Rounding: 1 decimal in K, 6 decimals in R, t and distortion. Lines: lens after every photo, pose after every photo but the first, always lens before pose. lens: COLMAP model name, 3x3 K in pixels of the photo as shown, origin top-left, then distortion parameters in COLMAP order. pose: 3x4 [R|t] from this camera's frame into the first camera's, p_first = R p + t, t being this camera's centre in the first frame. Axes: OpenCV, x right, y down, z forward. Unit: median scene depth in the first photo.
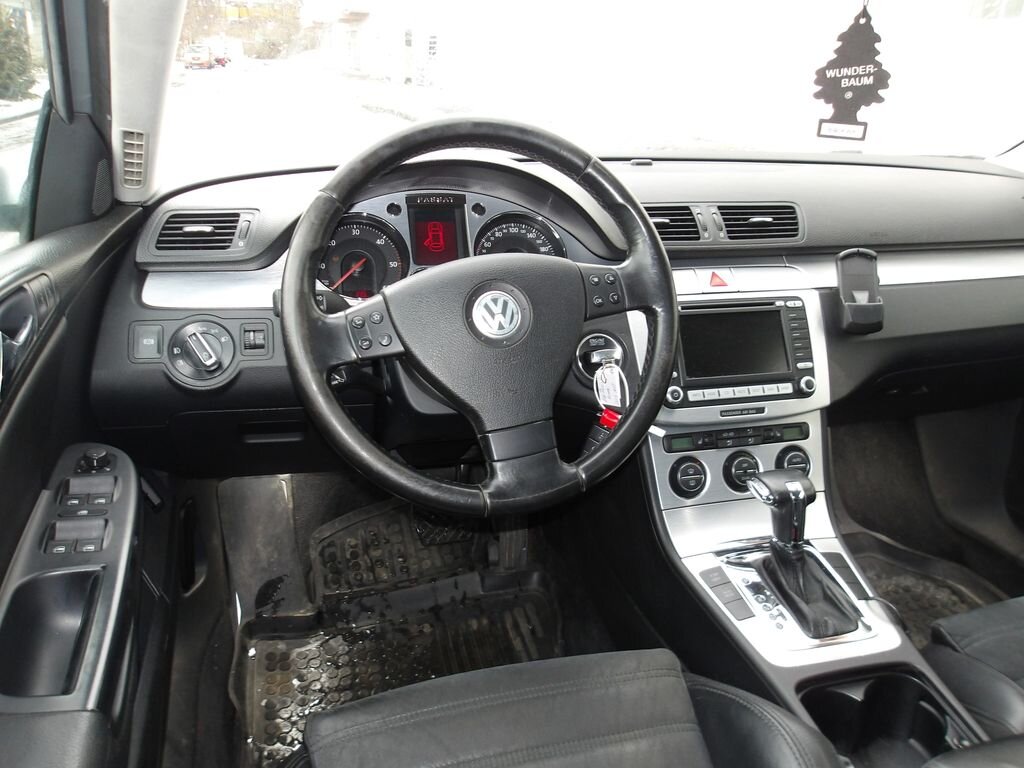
lens RADIAL K [[869.2, 0, 503.9], [0, 869.2, 376.3], [0, 0, 1]] dist [-0.003337, 0.027017]
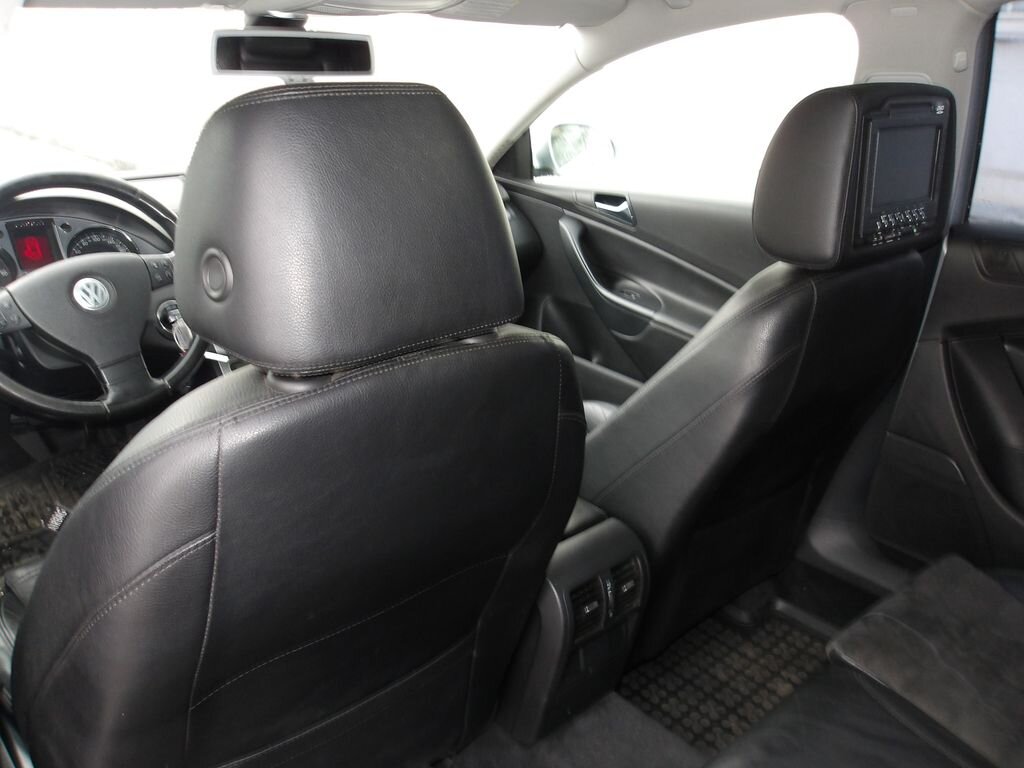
lens RADIAL K [[869.2, 0, 506.7], [0, 869.2, 374.3], [0, 0, 1]] dist [-0.003337, 0.027017]
pose [[0.900622, -0.173638, 0.398408, 0.013622], [0.165625, 0.984668, 0.054743, 0.091257], [-0.401806, 0.016683, 0.915573, -0.617694]]
